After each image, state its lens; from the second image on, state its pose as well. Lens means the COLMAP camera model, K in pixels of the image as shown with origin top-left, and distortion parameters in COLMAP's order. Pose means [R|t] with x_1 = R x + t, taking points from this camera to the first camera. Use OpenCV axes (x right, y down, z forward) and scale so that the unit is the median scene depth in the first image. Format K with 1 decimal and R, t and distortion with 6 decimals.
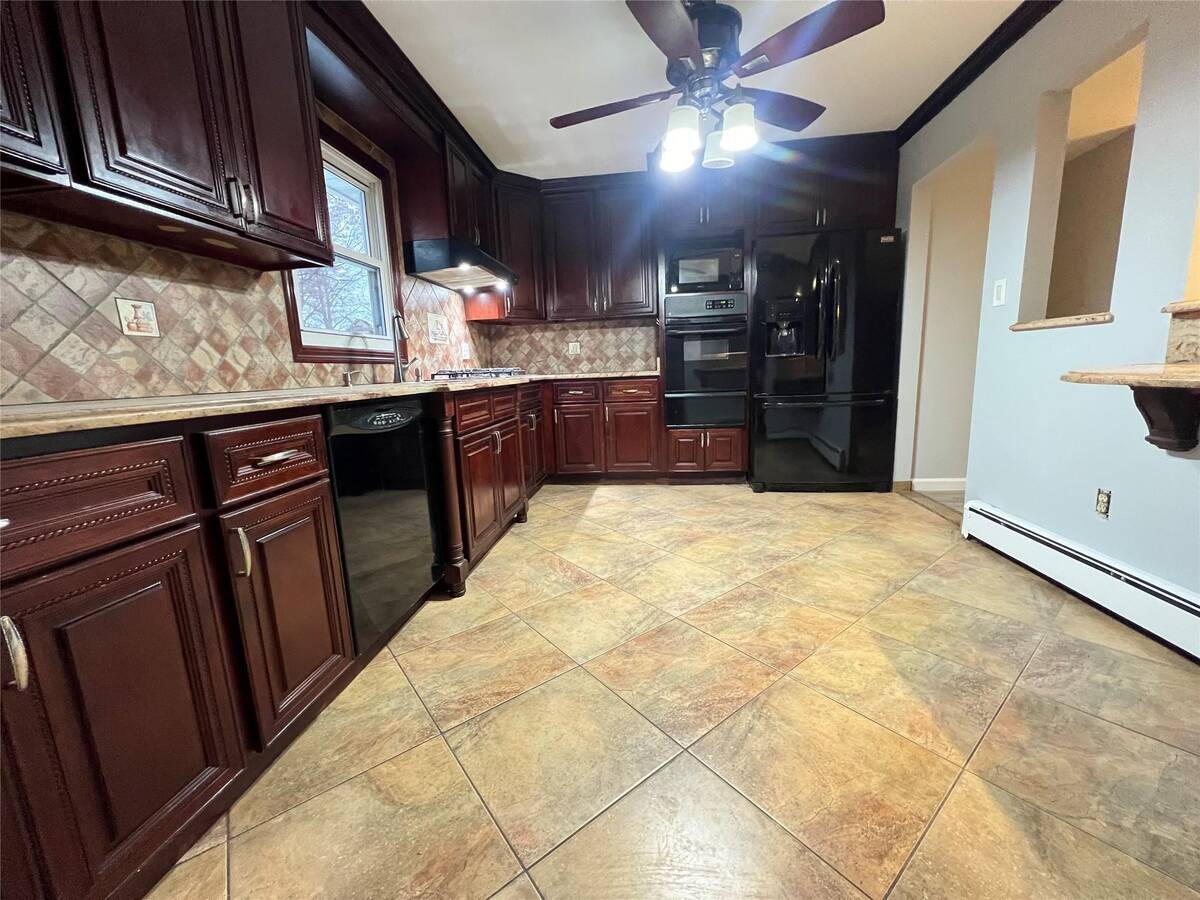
lens RADIAL K [[475.3, 0, 601.2], [0, 475.3, 451.3], [0, 0, 1]] dist [-0.001298, 0.000070]
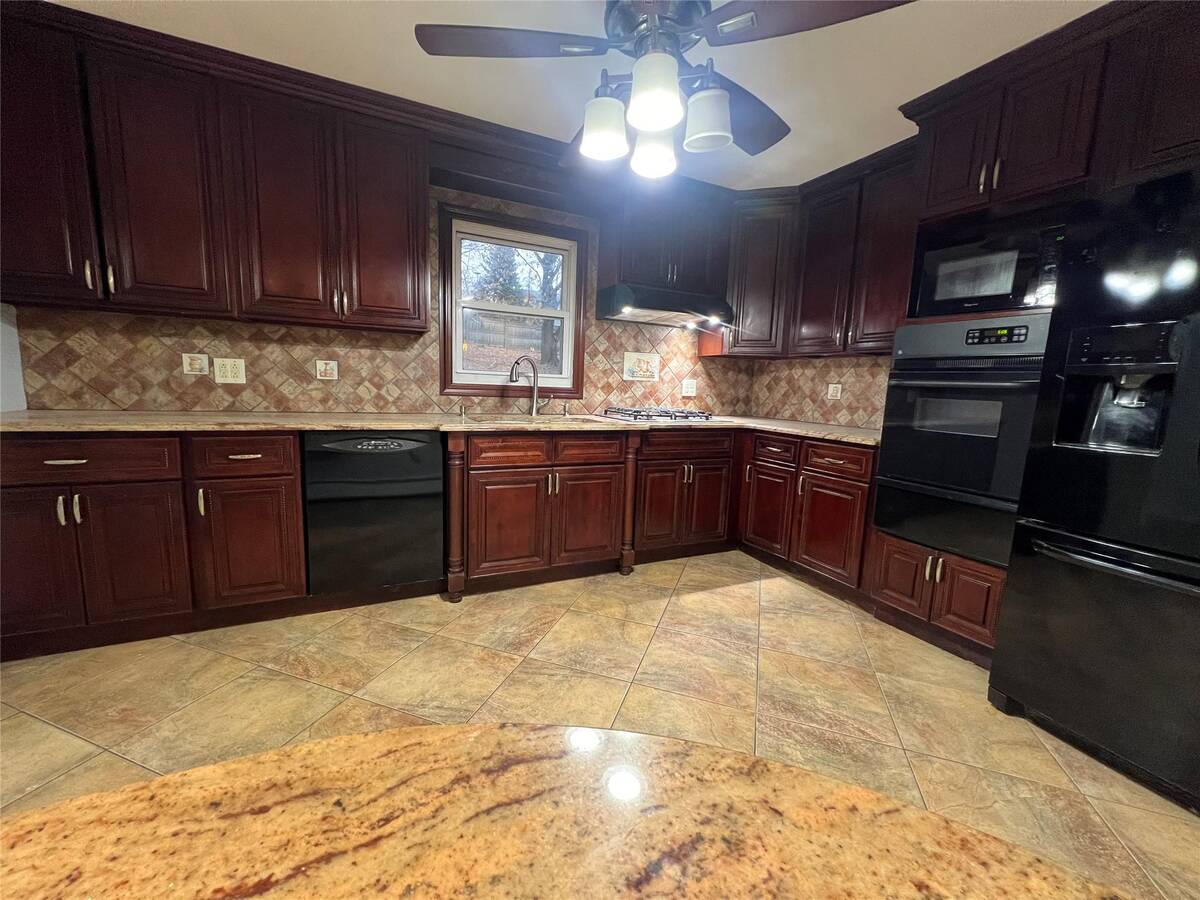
lens RADIAL K [[475.3, 0, 598.6], [0, 475.3, 453.1], [0, 0, 1]] dist [-0.001298, 0.000070]
pose [[0.537519, 0.180187, -0.823775, 0.659686], [-0.202491, 0.975901, 0.081336, -0.184941], [0.818579, 0.123087, 0.561051, 0.487869]]
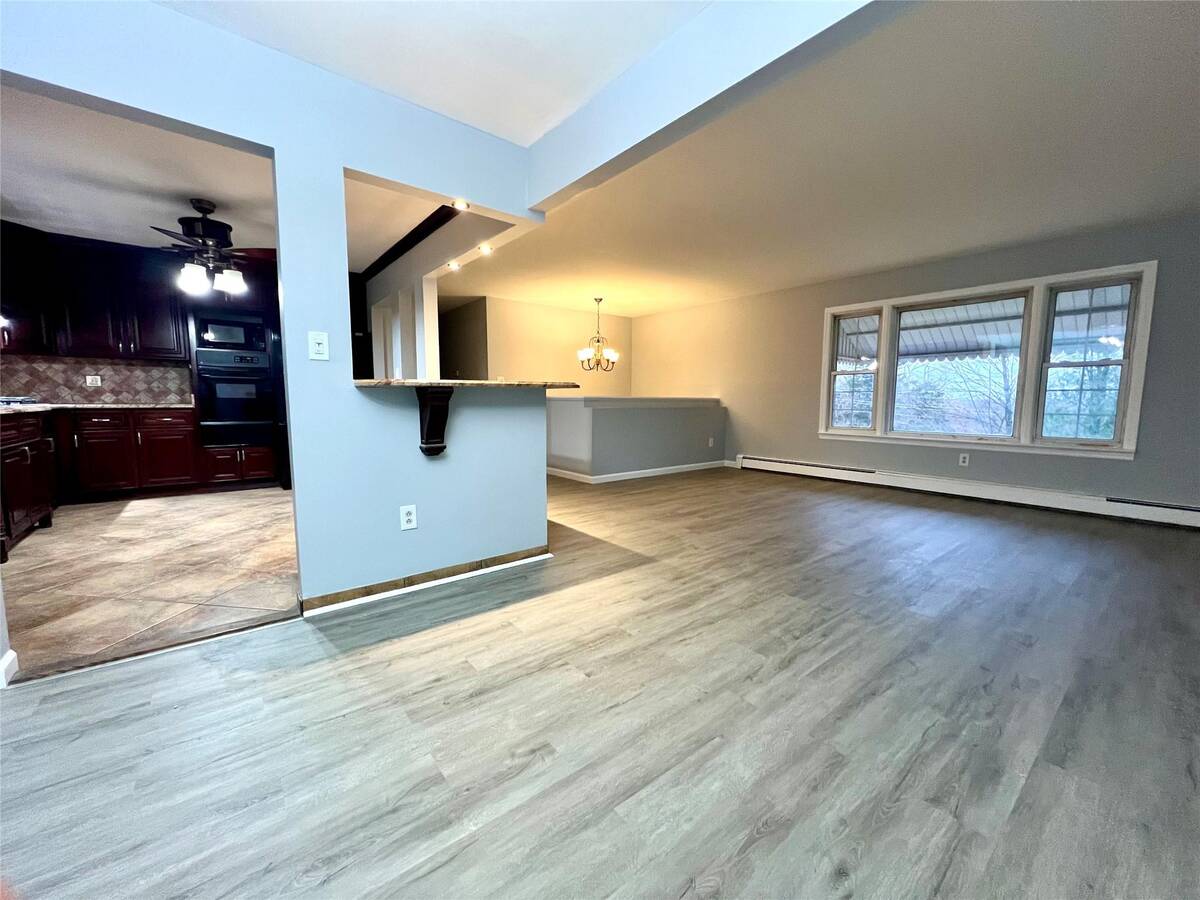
lens RADIAL K [[475.3, 0, 600.2], [0, 475.3, 449.7], [0, 0, 1]] dist [-0.001298, 0.000070]
pose [[0.697504, -0.032840, 0.715828, -0.052653], [0.089917, 0.995065, -0.041965, 0.158446], [-0.710917, 0.093636, 0.697014, -0.995270]]
